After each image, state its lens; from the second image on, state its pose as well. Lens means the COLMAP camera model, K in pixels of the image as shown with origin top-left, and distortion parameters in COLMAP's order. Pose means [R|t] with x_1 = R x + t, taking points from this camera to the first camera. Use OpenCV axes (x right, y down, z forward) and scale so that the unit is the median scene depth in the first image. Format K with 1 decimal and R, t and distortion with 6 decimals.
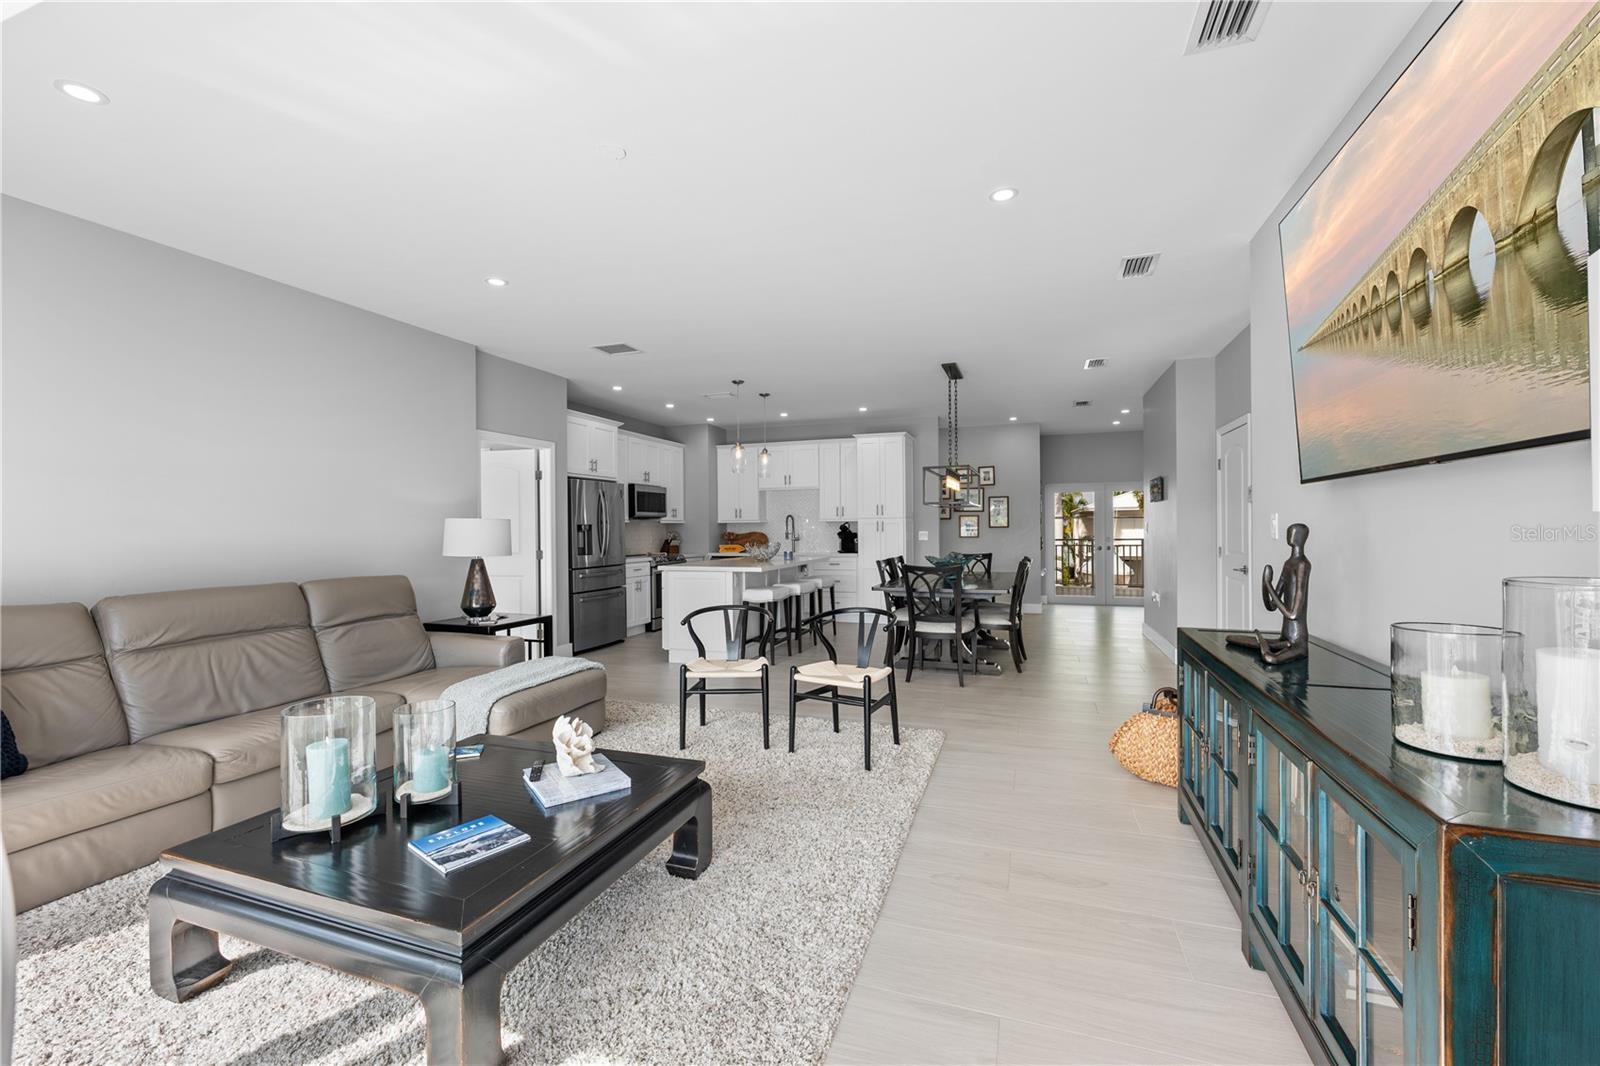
lens RADIAL K [[676.9, 0, 798.1], [0, 676.9, 520.7], [0, 0, 1]] dist [-0.004102, 0.000480]
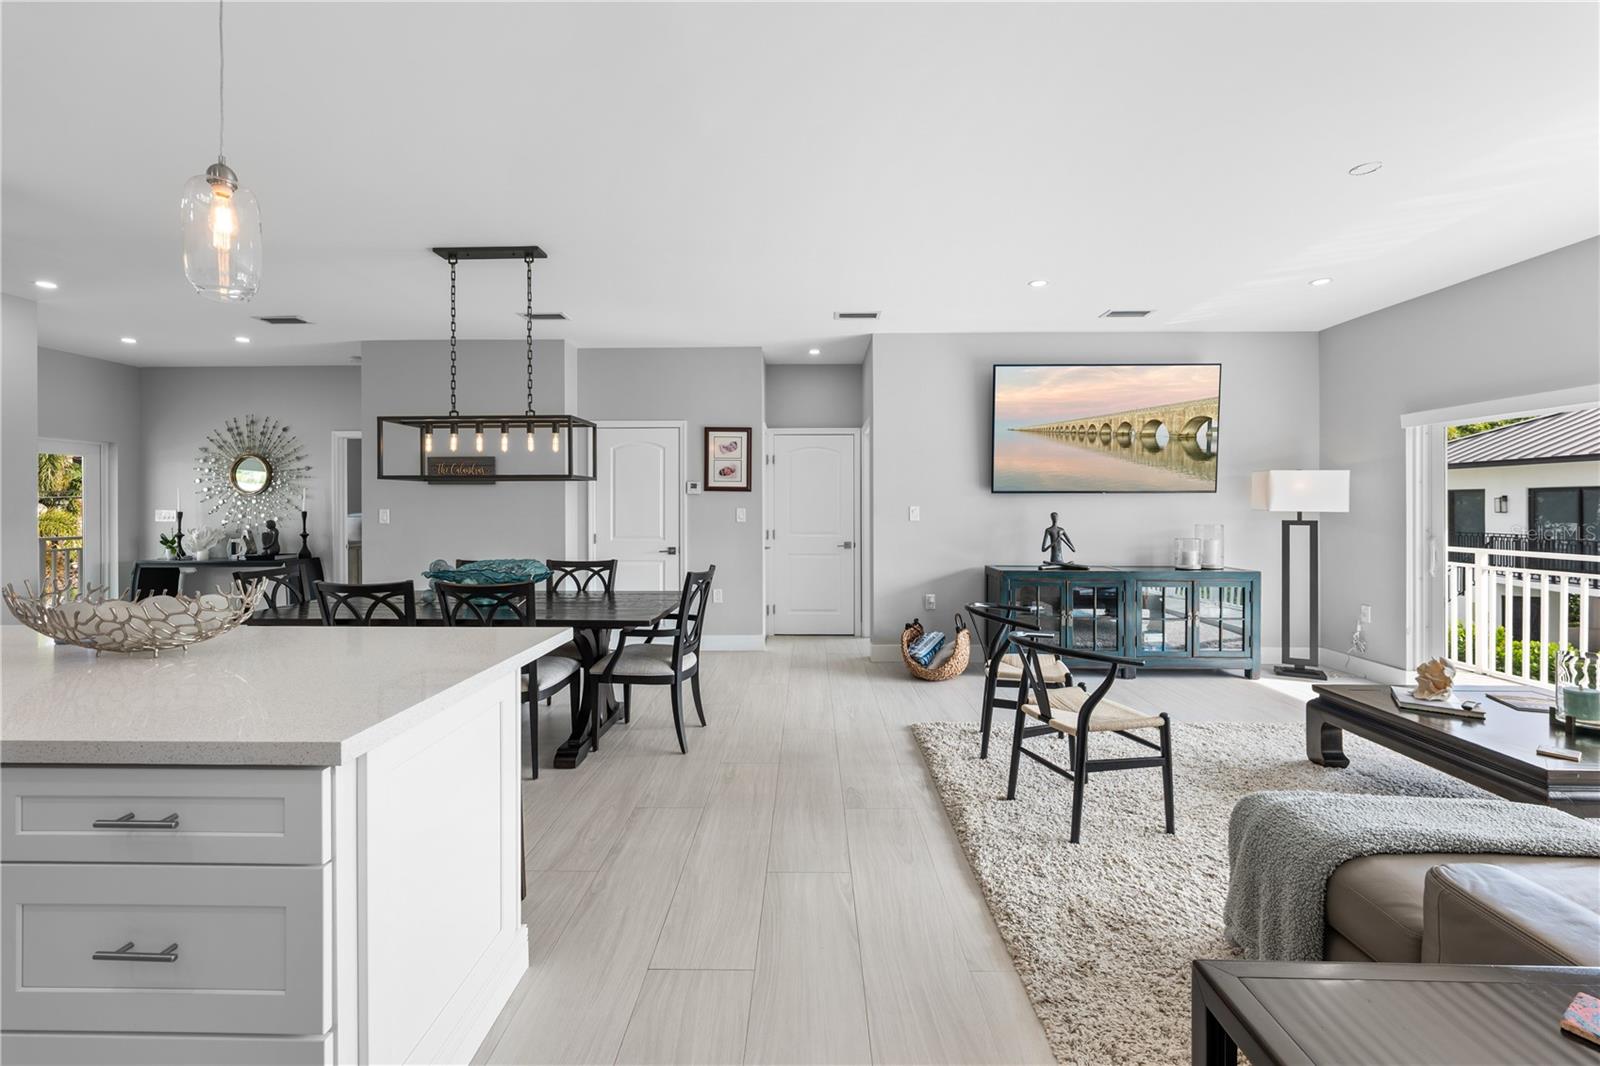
lens RADIAL K [[676.9, 0, 771.9], [0, 676.9, 512.1], [0, 0, 1]] dist [-0.004102, 0.000480]
pose [[-0.276889, -0.002739, 0.960898, -1.661683], [0.014743, 0.999866, 0.007099, -0.037708], [-0.960789, 0.016132, -0.276811, 3.533333]]
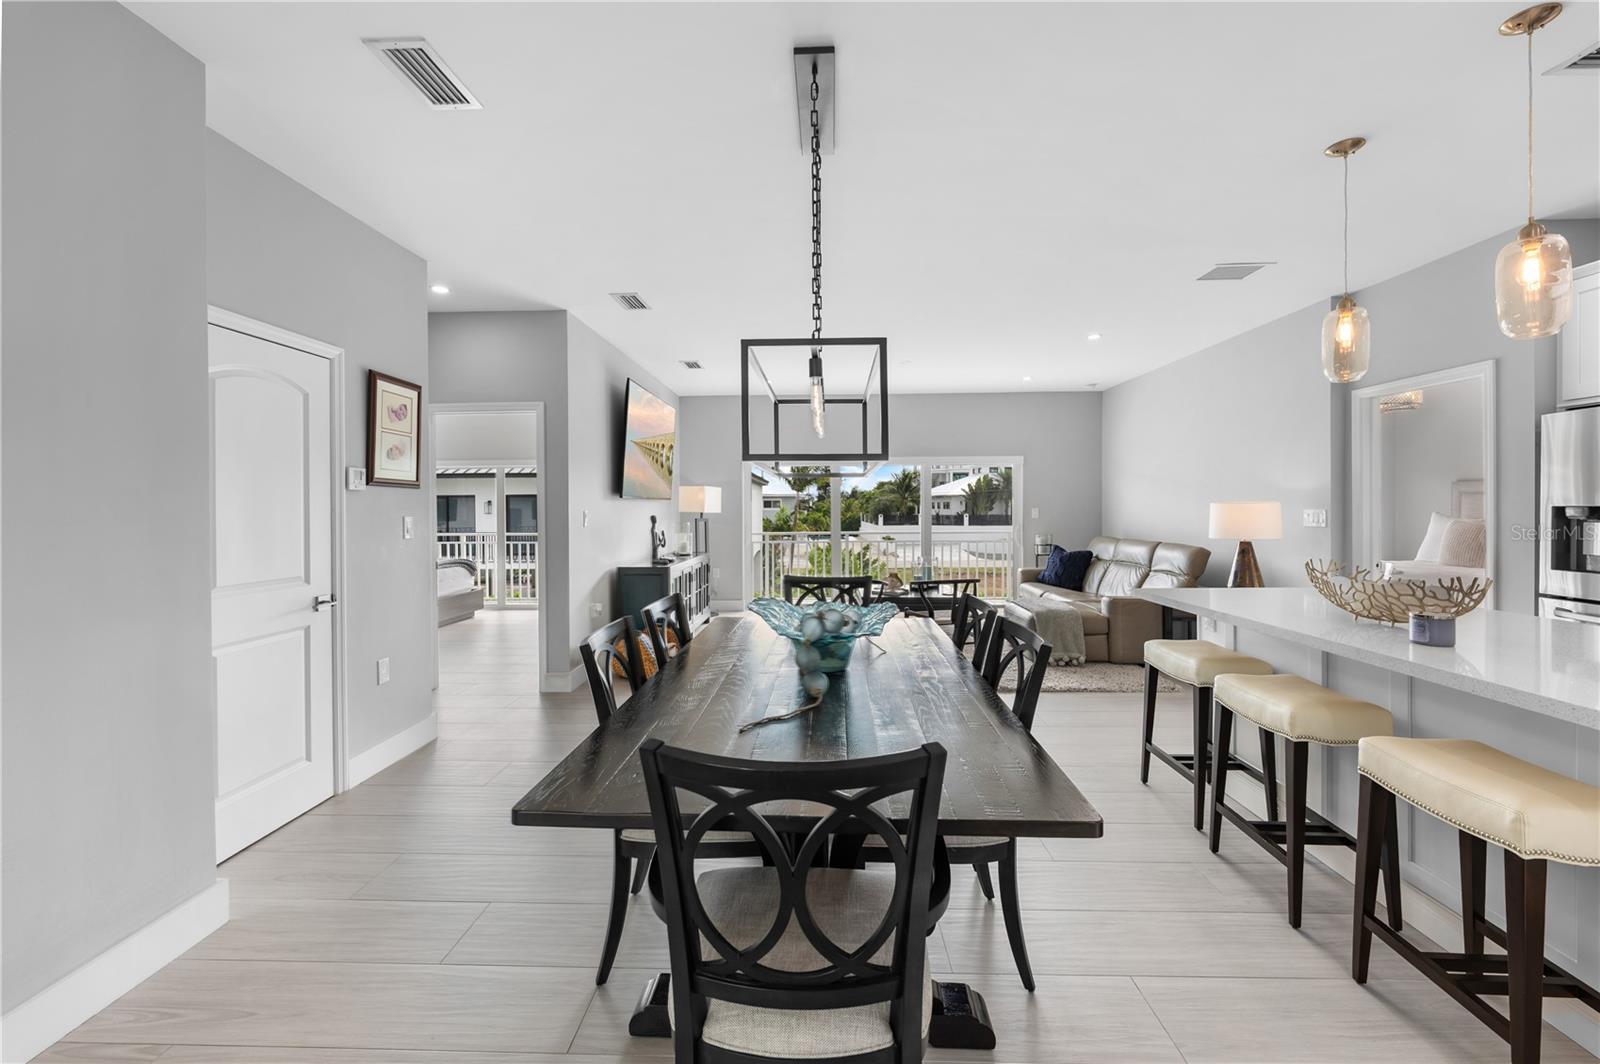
lens RADIAL K [[697.1, 0, 797.4], [0, 697.1, 504.1], [0, 0, 1]] dist [0.002654, 0.000116]
pose [[-0.948573, 0.007859, -0.316461, 1.477044], [0.004082, 0.999912, 0.012594, -0.099731], [0.316532, 0.010655, -0.948522, 5.269988]]
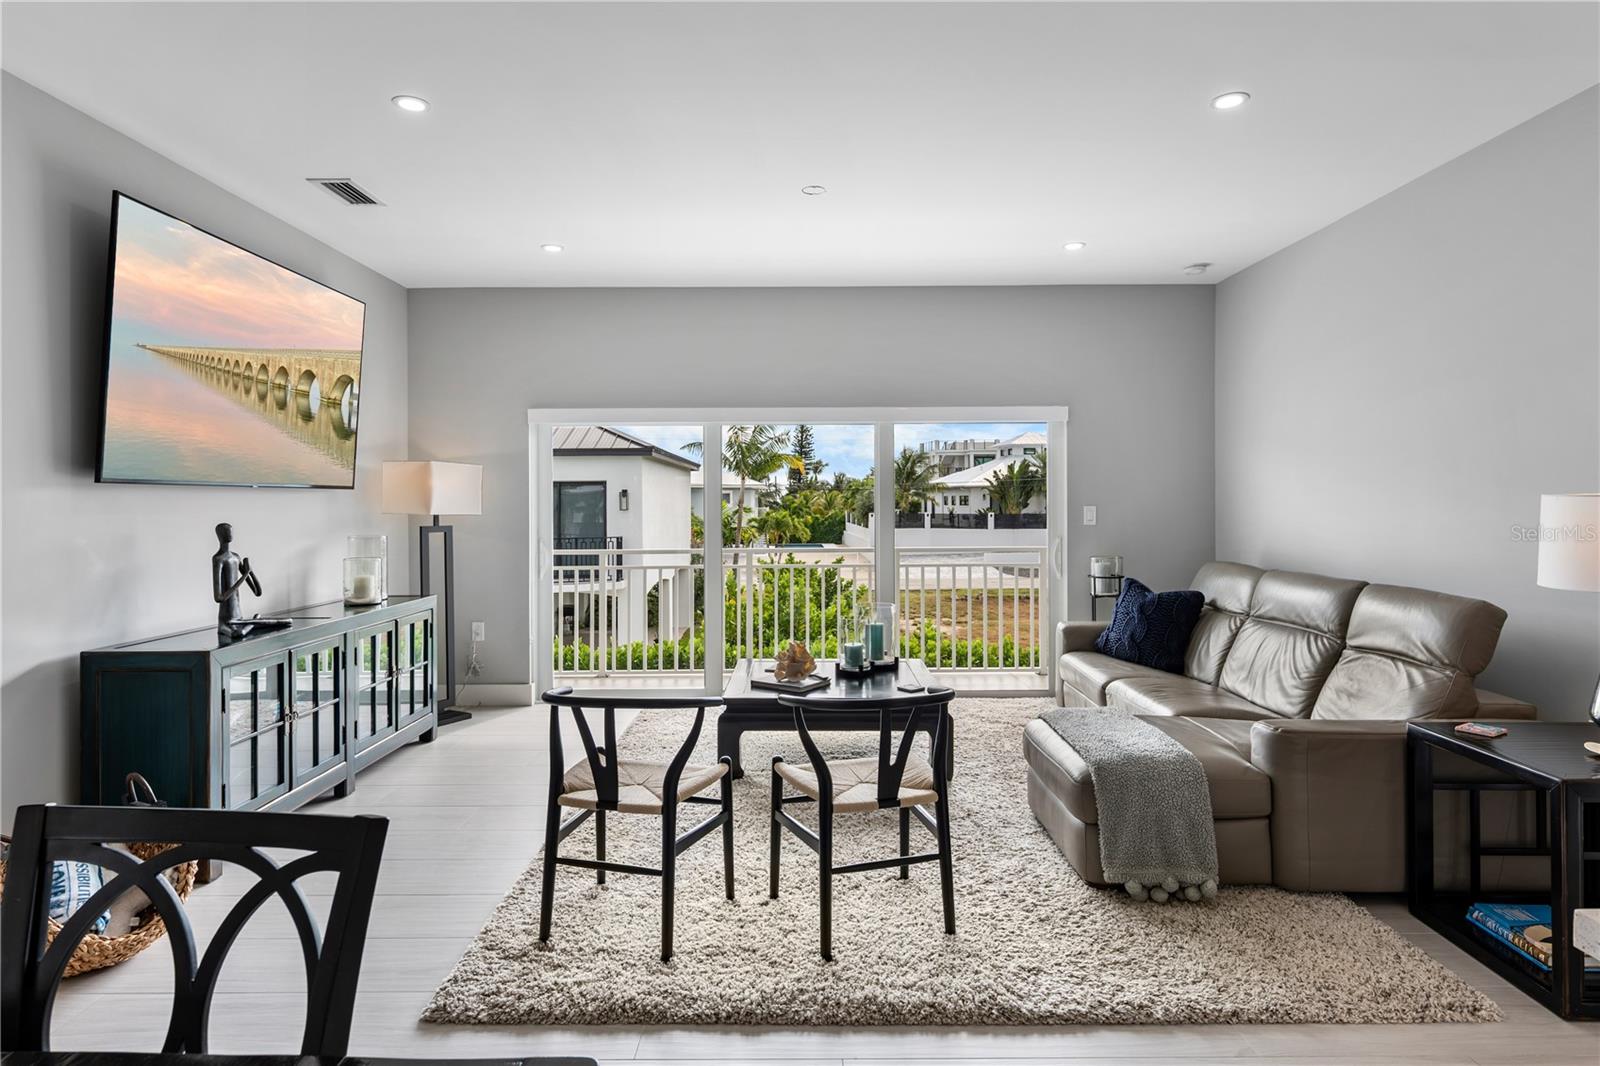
lens RADIAL K [[920.4, 0, 802.1], [0, 920.4, 489.2], [0, 0, 1]] dist [0.001704, -0.003602]
pose [[-0.938801, 0.003957, -0.344438, 0.476712], [0.003267, 0.999991, 0.002584, -0.076523], [0.344445, 0.001301, -0.938806, 3.933616]]
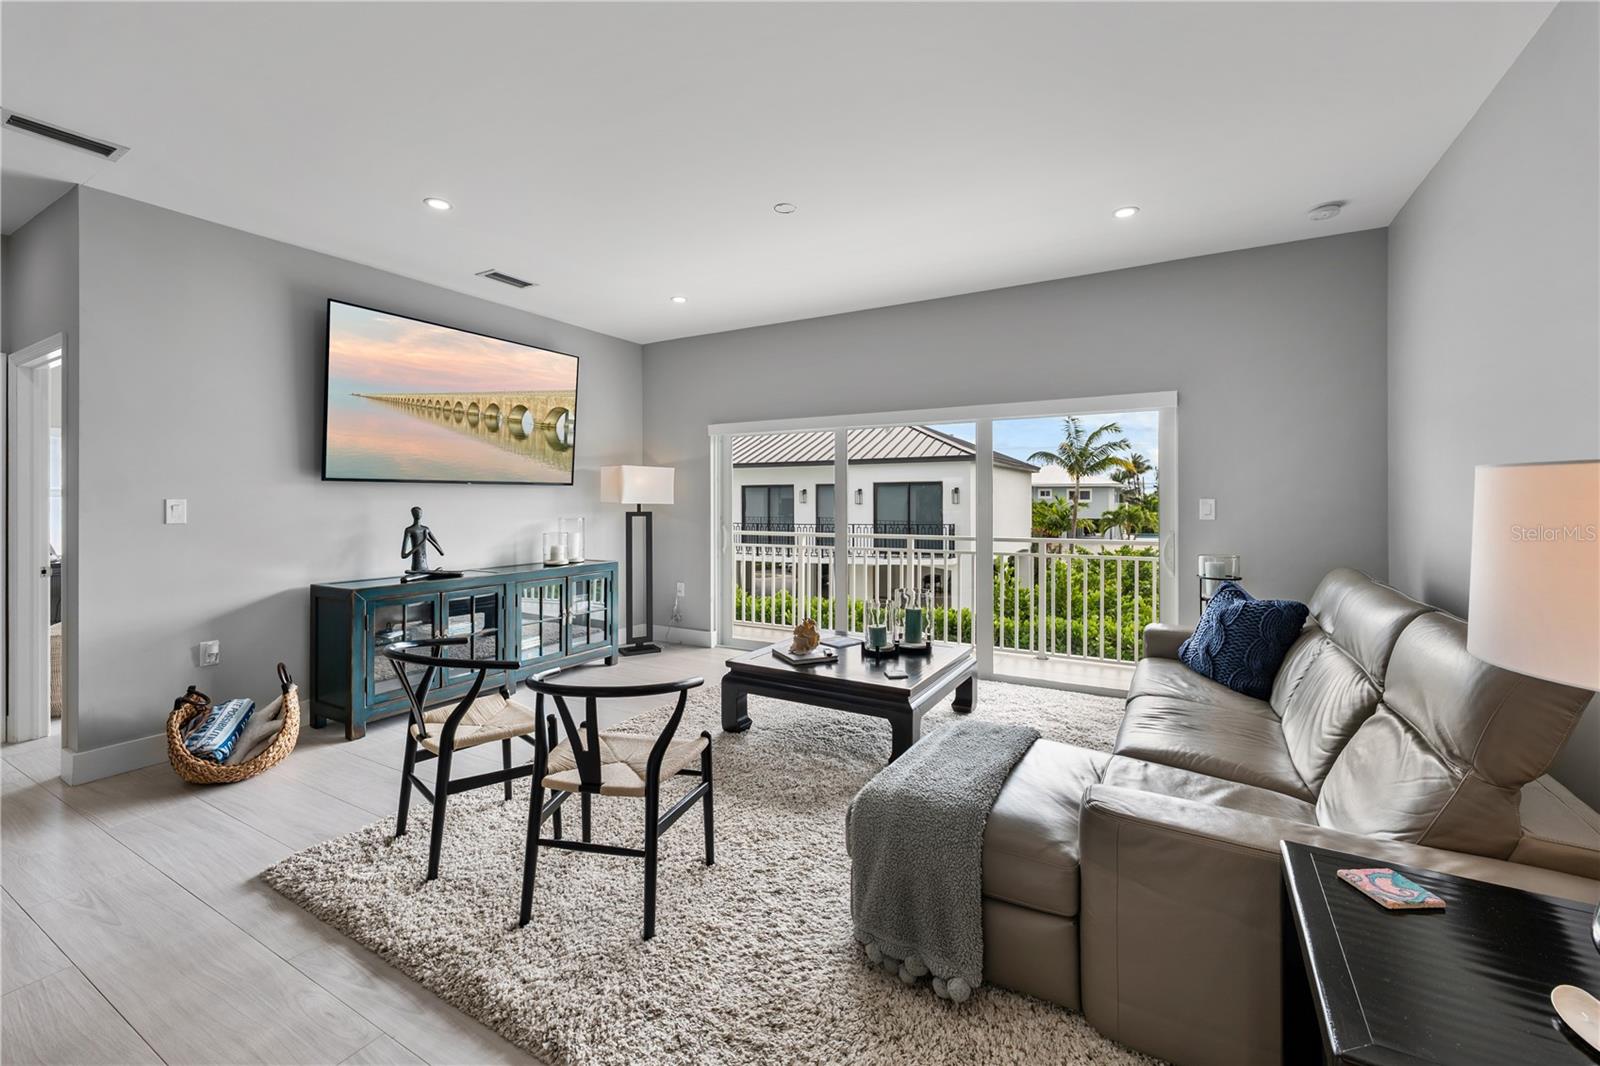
lens RADIAL K [[676.9, 0, 799.5], [0, 676.9, 491.3], [0, 0, 1]] dist [-0.004102, 0.000480]
pose [[-0.983128, 0.008804, 0.182706, -0.813984], [0.009351, 0.999954, 0.002134, -0.043921], [-0.182679, 0.003806, -0.983165, 3.569446]]
